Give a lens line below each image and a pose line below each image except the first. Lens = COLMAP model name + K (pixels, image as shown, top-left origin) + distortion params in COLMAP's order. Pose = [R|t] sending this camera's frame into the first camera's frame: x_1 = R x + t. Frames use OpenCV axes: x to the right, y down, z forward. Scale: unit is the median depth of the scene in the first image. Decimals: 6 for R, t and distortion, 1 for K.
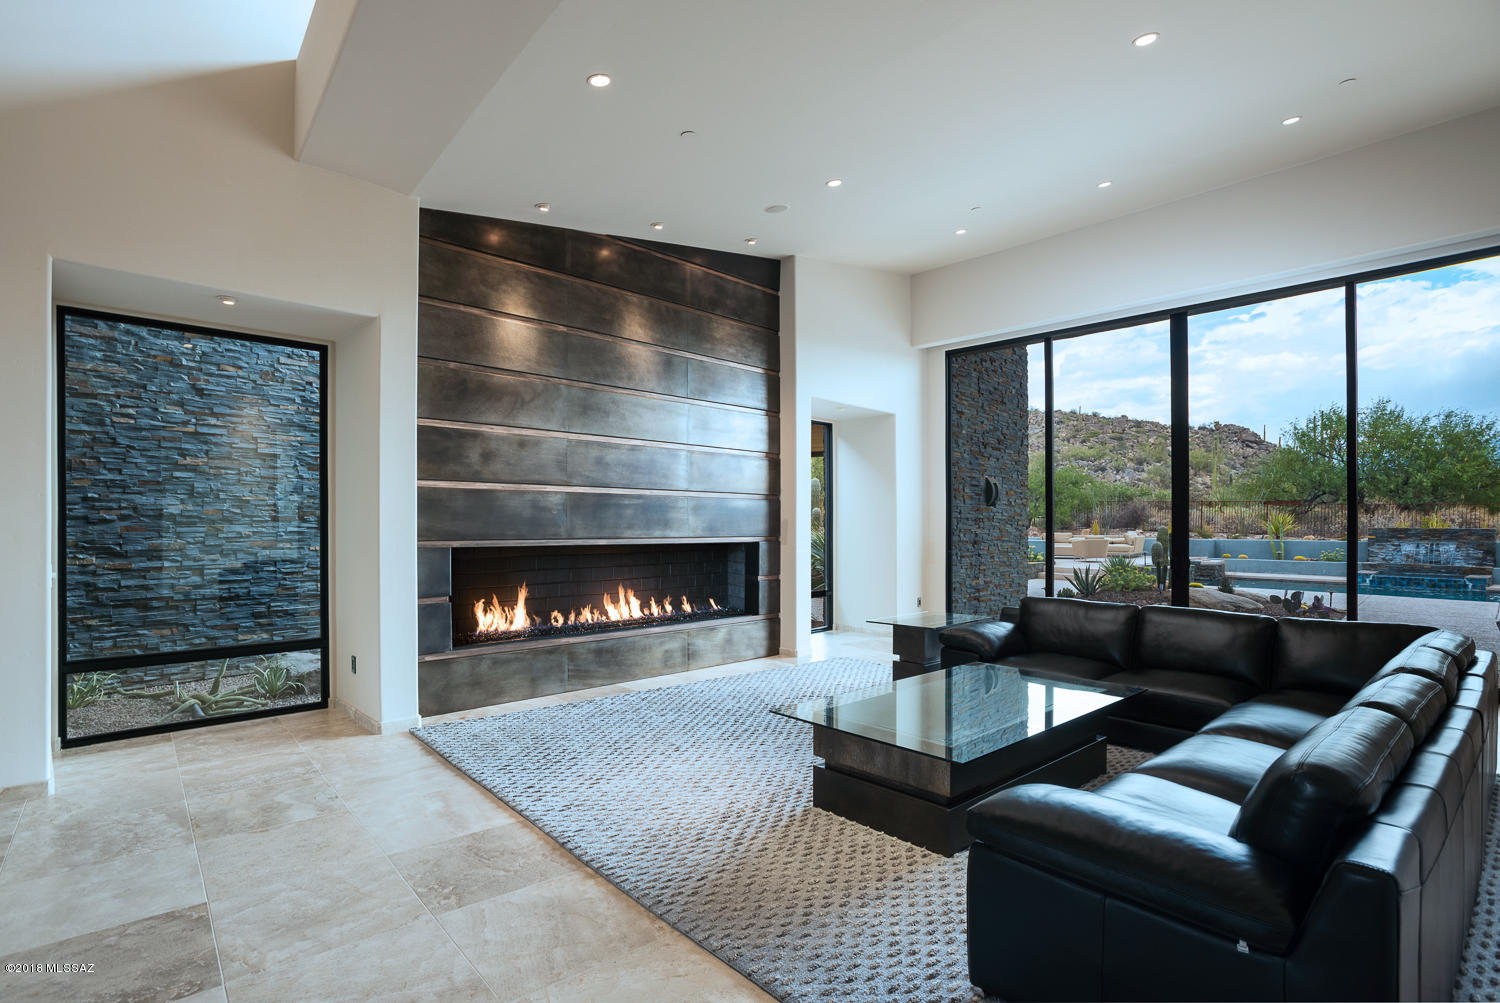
lens RADIAL K [[735.5, 0, 741.9], [0, 735.5, 524.6], [0, 0, 1]] dist [-0.036927, -0.000186]
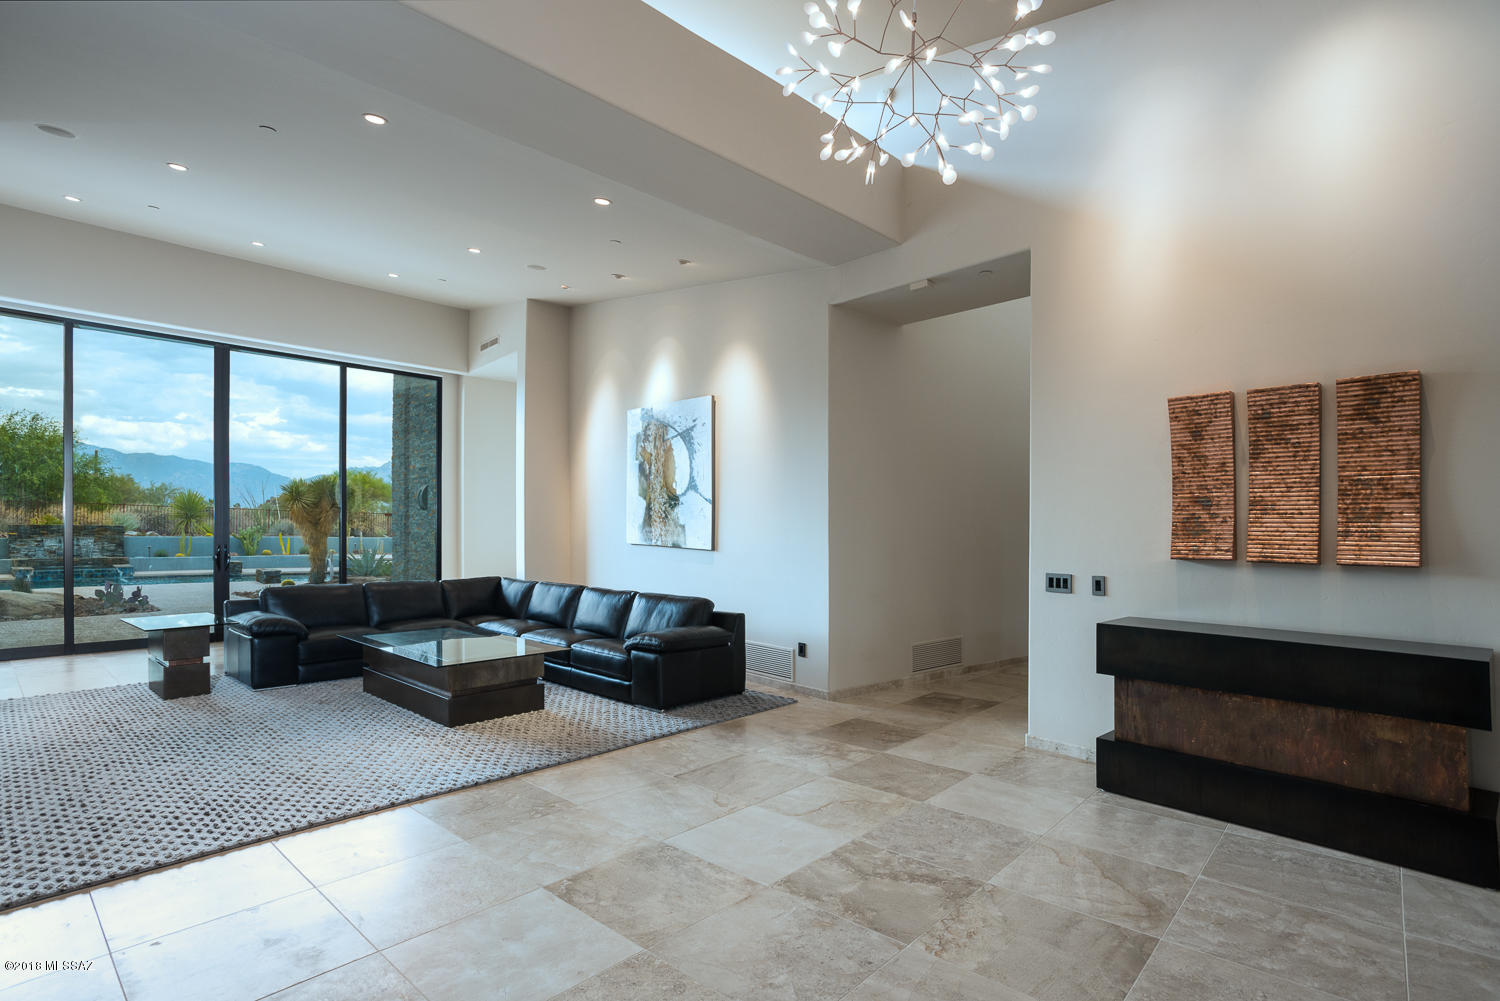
lens RADIAL K [[735.5, 0, 741.9], [0, 735.5, 523.6], [0, 0, 1]] dist [-0.036927, -0.000186]
pose [[-0.104945, -0.003329, 0.994472, -1.558210], [-0.003824, 0.999988, 0.002944, -0.023429], [-0.994471, -0.003494, -0.104957, 0.674434]]
